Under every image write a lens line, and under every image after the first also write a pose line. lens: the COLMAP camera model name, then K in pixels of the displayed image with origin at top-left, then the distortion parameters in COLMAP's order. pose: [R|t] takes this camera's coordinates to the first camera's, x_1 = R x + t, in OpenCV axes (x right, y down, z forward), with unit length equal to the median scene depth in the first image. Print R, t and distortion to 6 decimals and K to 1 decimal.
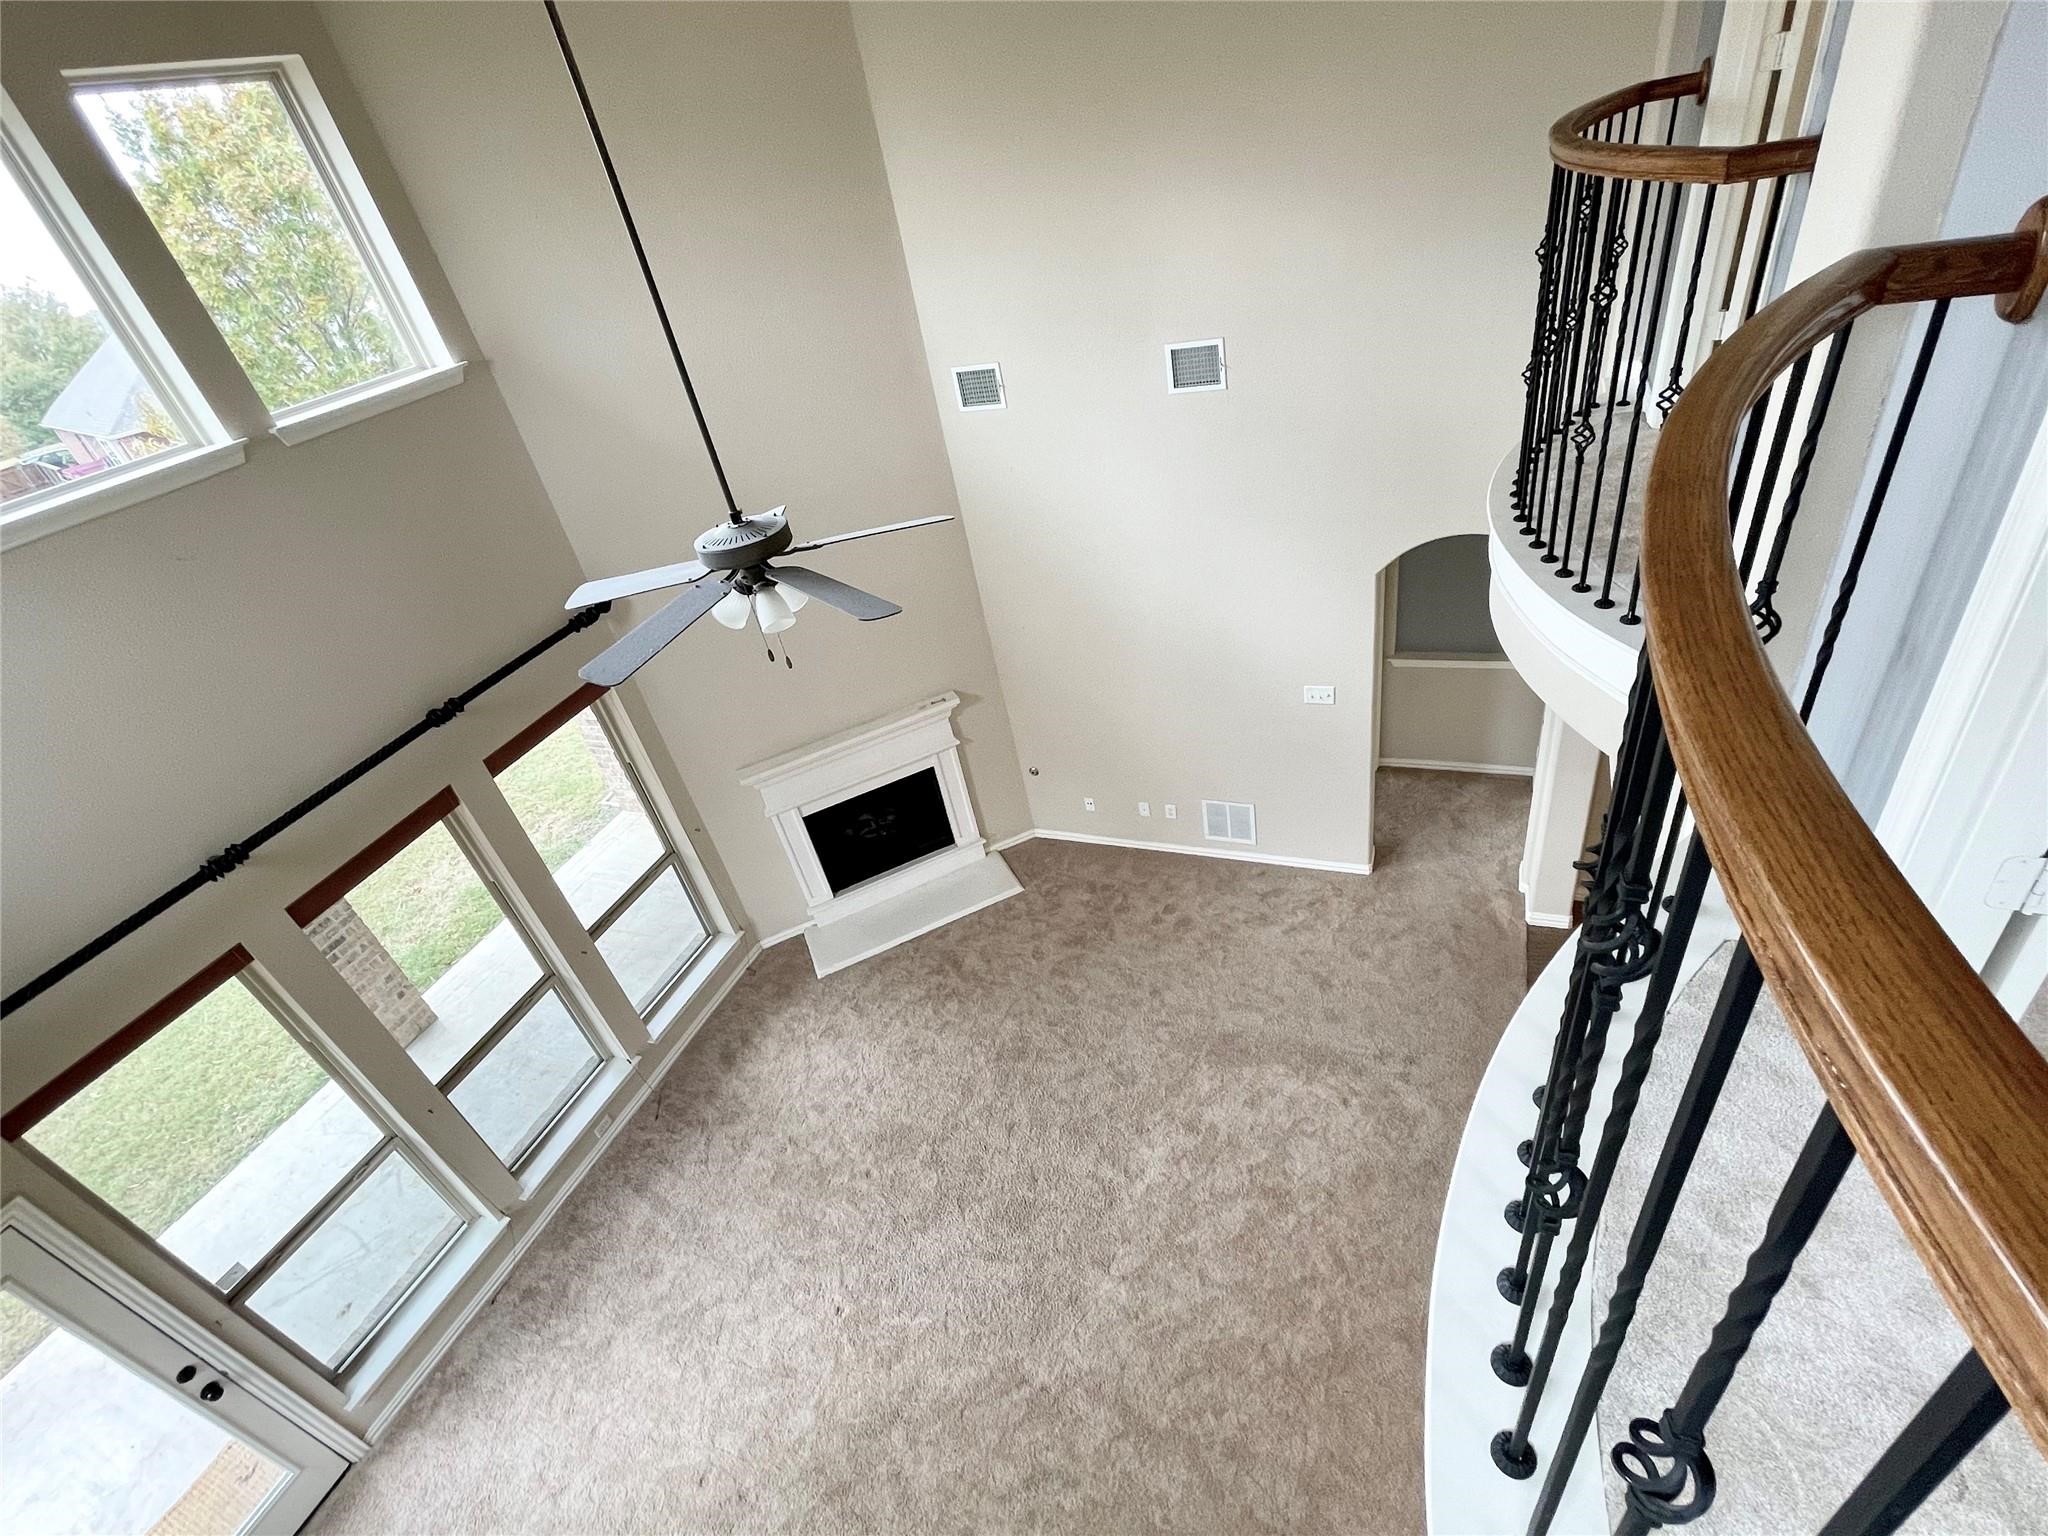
lens RADIAL K [[952.2, 0, 1010.2], [0, 952.2, 783.6], [0, 0, 1]] dist [-0.004502, -0.000205]
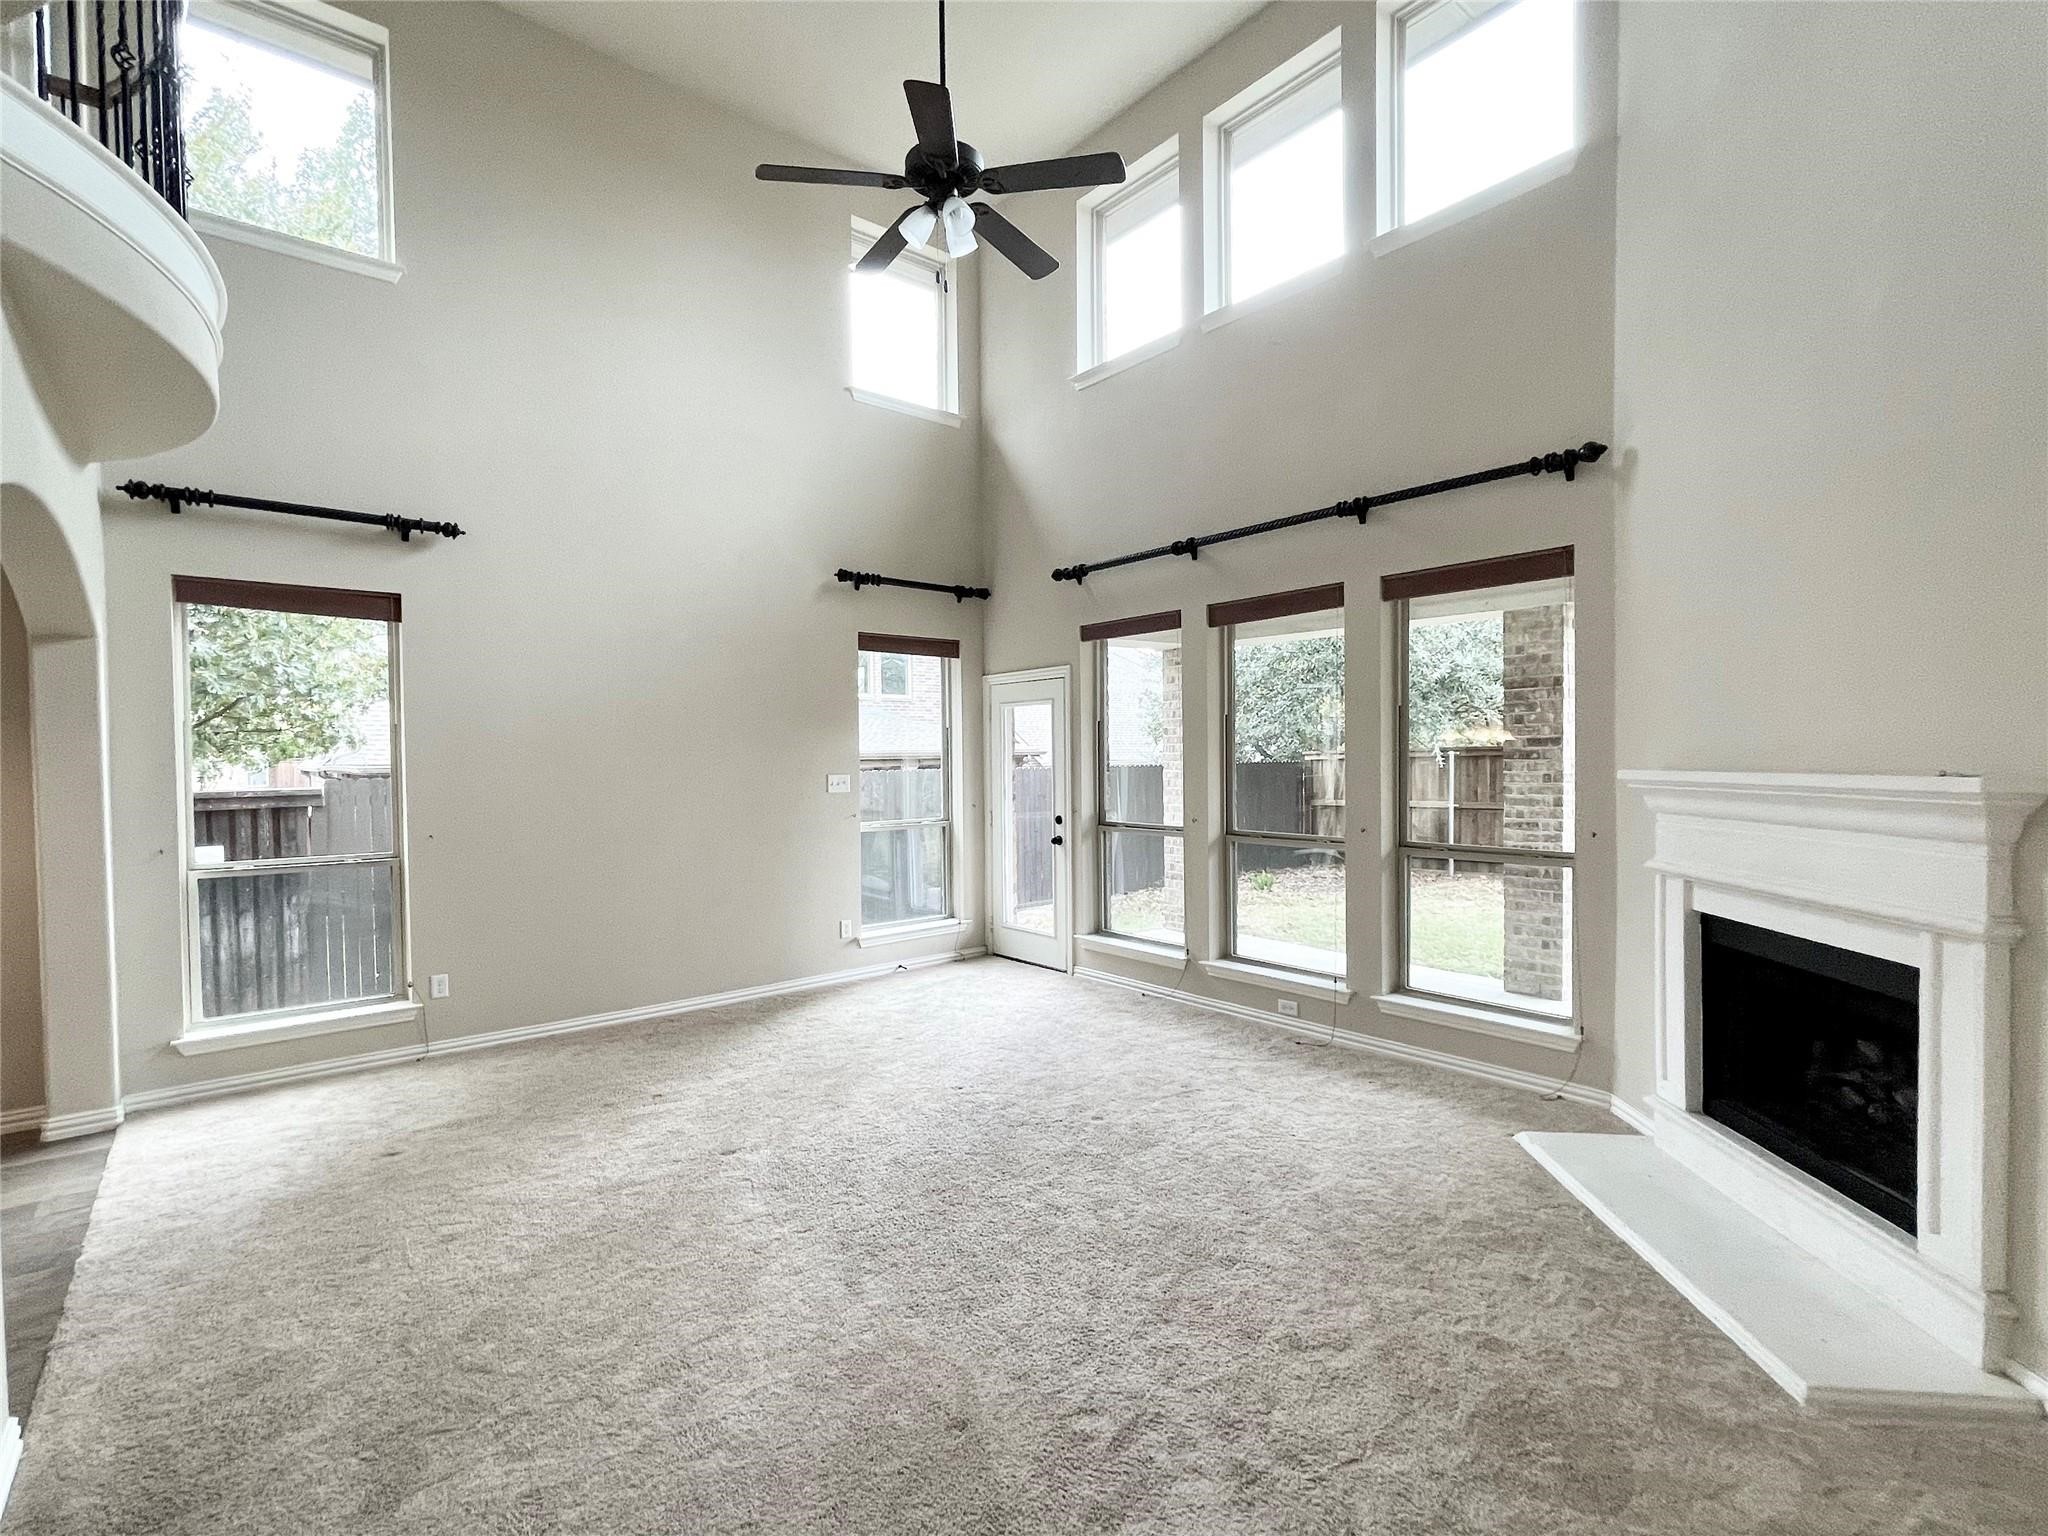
lens RADIAL K [[952.2, 0, 1013.8], [0, 952.2, 787.0], [0, 0, 1]] dist [-0.004502, -0.000205]
pose [[-0.453880, 0.222935, -0.862724, 0.471797], [-0.428271, 0.794456, 0.430608, -0.101489], [0.781394, 0.564924, -0.265111, 0.970561]]
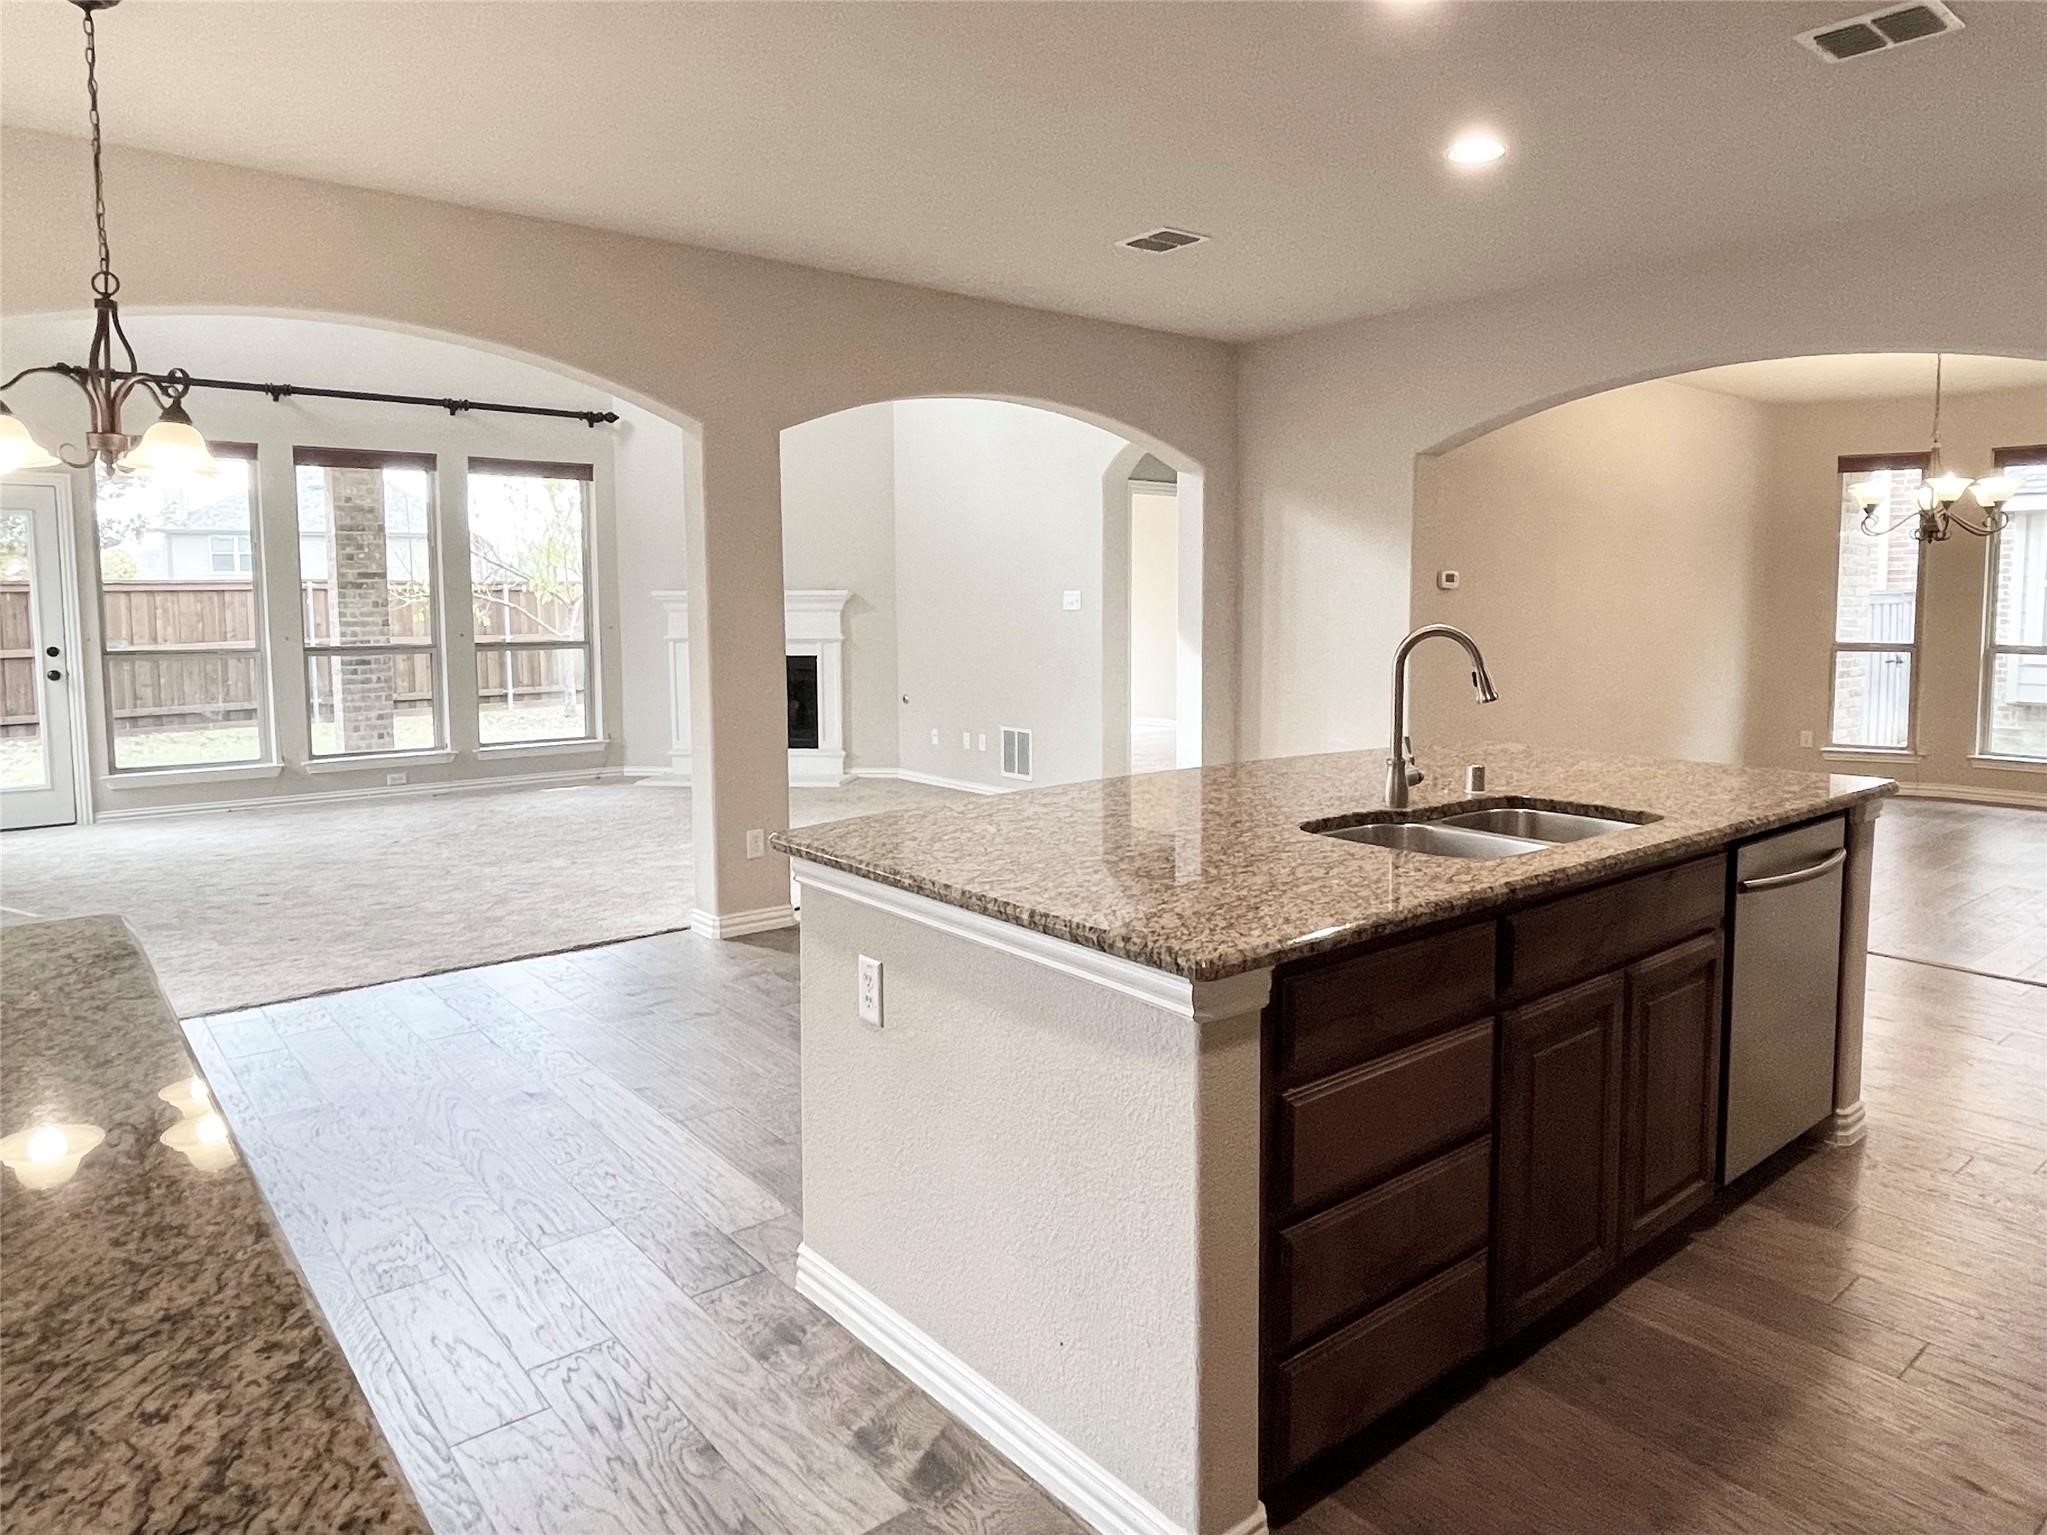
lens RADIAL K [[1332.1, 0, 1124.2], [0, 1332.1, 688.4], [0, 0, 1]] dist [-0.006609, -0.006361]
pose [[0.883038, 0.217919, -0.415638, 1.090630], [-0.390113, 0.833164, -0.391981, 0.592757], [0.260875, 0.508280, 0.820729, -0.183918]]
